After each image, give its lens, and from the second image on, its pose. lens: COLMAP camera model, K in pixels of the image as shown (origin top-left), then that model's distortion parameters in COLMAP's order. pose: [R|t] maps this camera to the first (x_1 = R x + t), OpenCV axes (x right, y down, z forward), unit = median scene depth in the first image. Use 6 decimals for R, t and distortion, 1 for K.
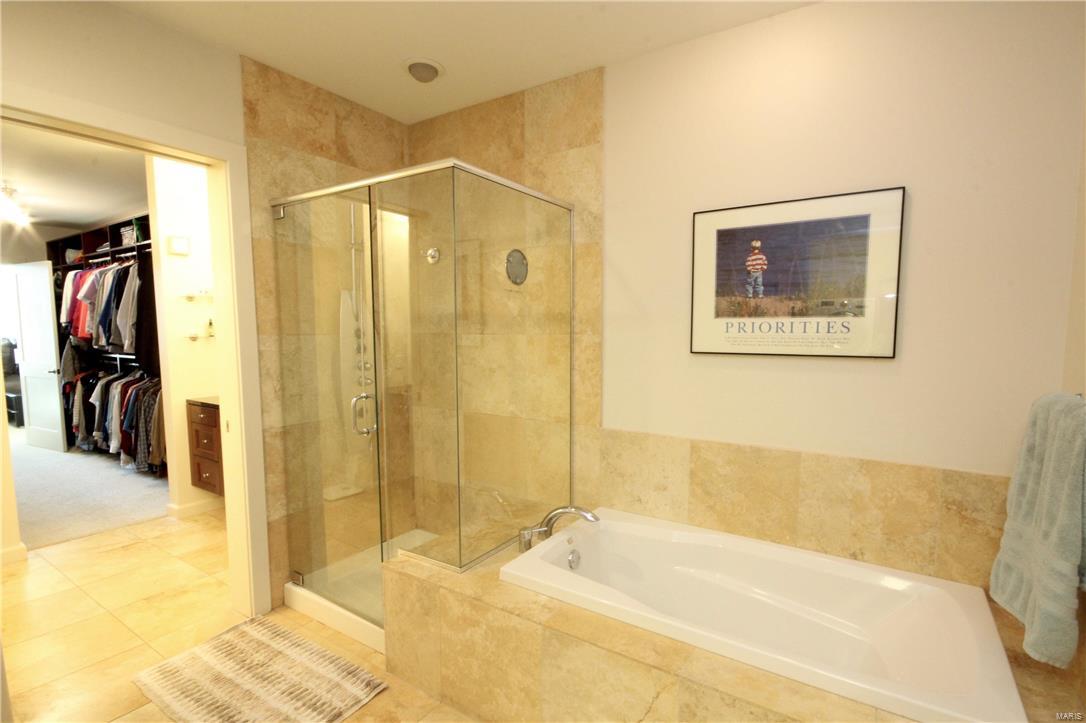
lens RADIAL K [[509.5, 0, 546.8], [0, 509.5, 372.5], [0, 0, 1]] dist [-0.000318, -0.005657]
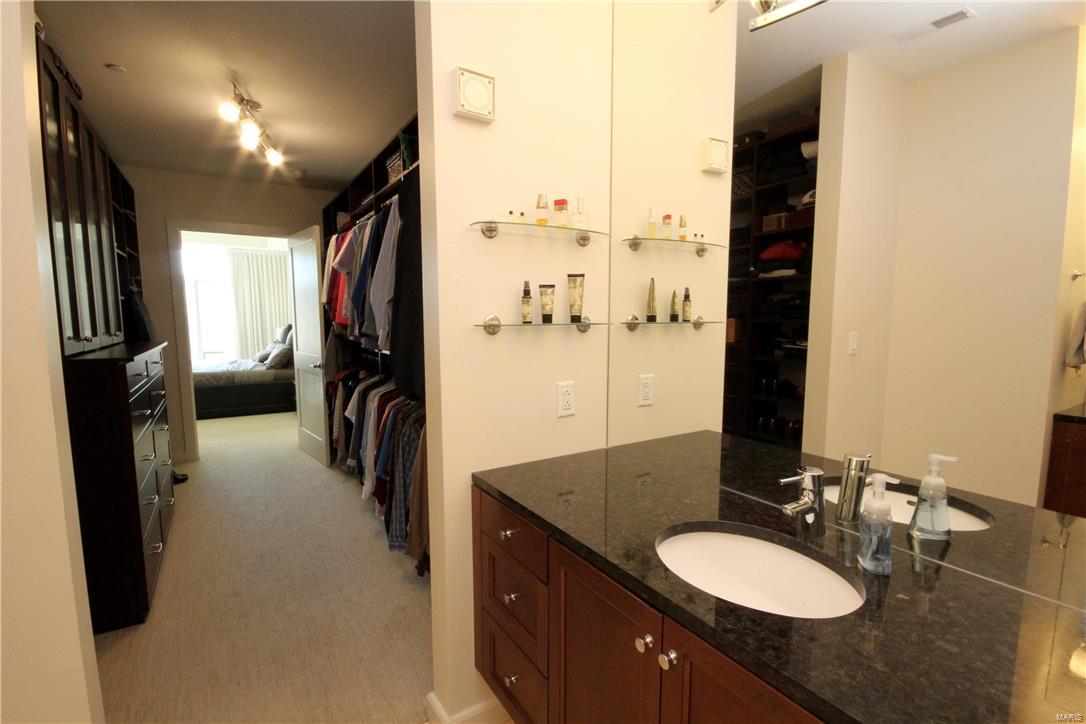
lens RADIAL K [[509.5, 0, 546.8], [0, 509.5, 373.0], [0, 0, 1]] dist [-0.000318, -0.005657]
pose [[0.908382, 0.047711, -0.415410, -0.366536], [-0.038429, 0.998790, 0.030681, -0.034452], [0.416371, -0.011907, 0.909117, 0.489509]]
